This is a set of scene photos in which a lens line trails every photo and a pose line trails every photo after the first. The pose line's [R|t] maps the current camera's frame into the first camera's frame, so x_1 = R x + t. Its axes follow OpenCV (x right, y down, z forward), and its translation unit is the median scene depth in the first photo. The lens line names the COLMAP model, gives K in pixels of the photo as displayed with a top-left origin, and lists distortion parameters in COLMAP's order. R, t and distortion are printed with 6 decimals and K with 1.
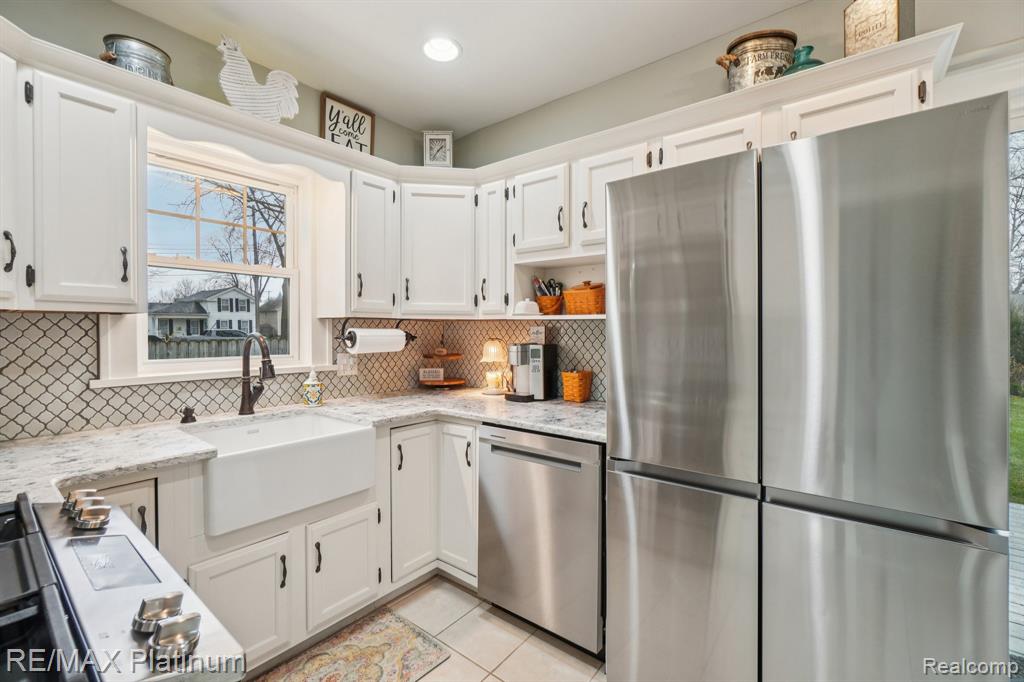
lens RADIAL K [[442.1, 0, 511.6], [0, 442.1, 334.7], [0, 0, 1]] dist [-0.007724, 0.001842]
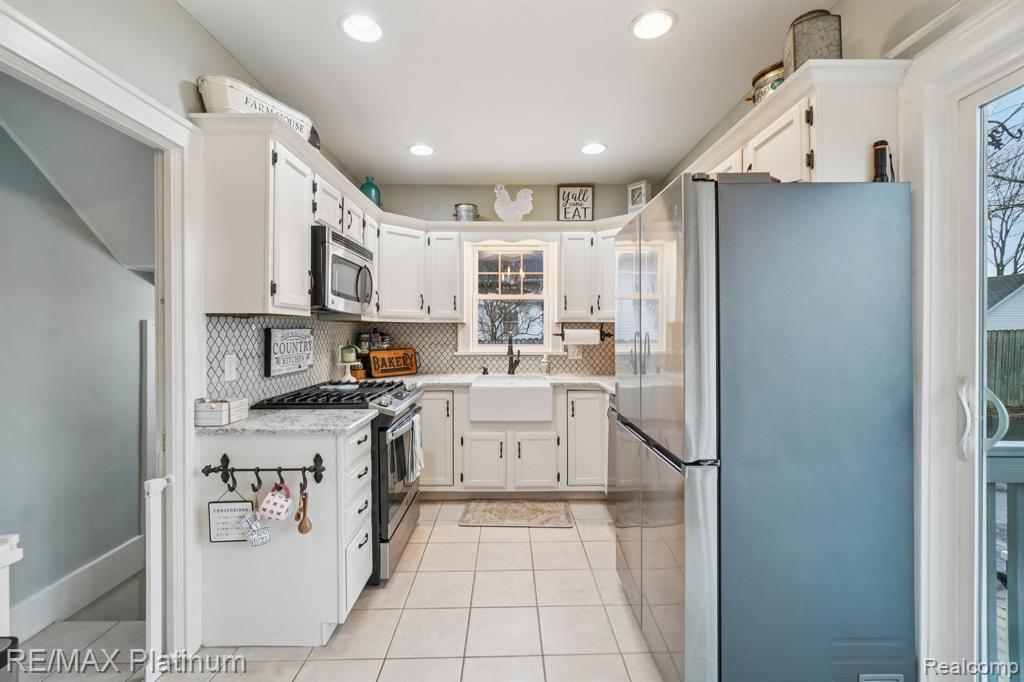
lens RADIAL K [[442.1, 0, 509.4], [0, 442.1, 328.9], [0, 0, 1]] dist [-0.007724, 0.001842]
pose [[0.621551, -0.003043, -0.783368, 0.889741], [-0.007595, 0.999922, -0.009911, 0.003733], [0.783337, 0.012110, 0.621480, -0.190996]]
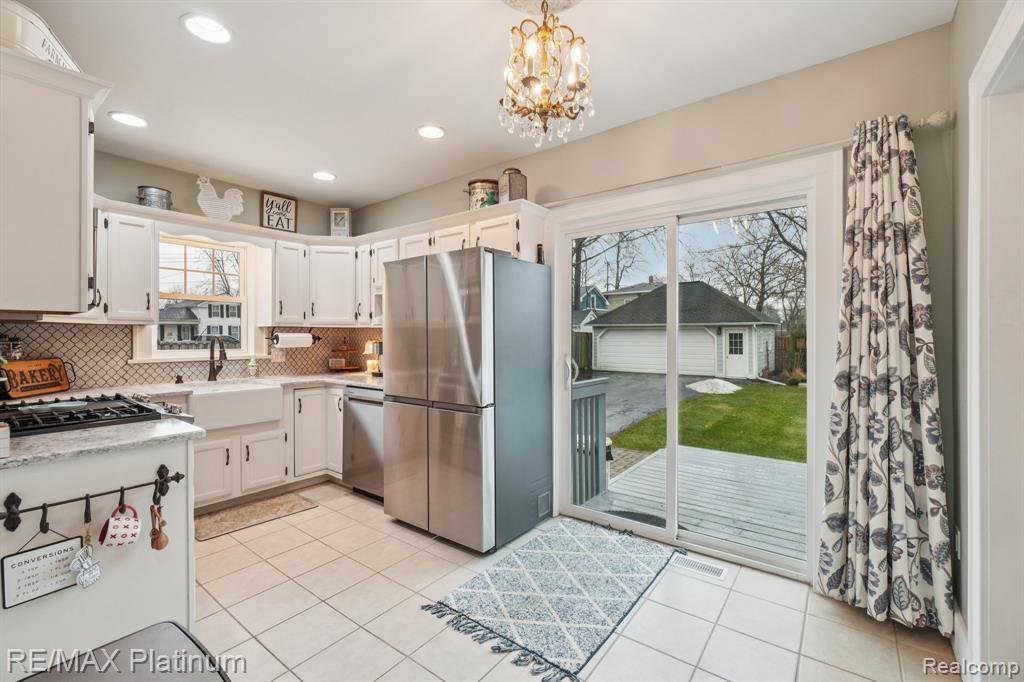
lens RADIAL K [[442.1, 0, 510.5], [0, 442.1, 336.2], [0, 0, 1]] dist [-0.007724, 0.001842]
pose [[0.999936, 0.000123, 0.011296, 0.585109], [-0.000020, 0.999958, -0.009121, 0.015908], [-0.011297, 0.009120, 0.999895, -0.797659]]
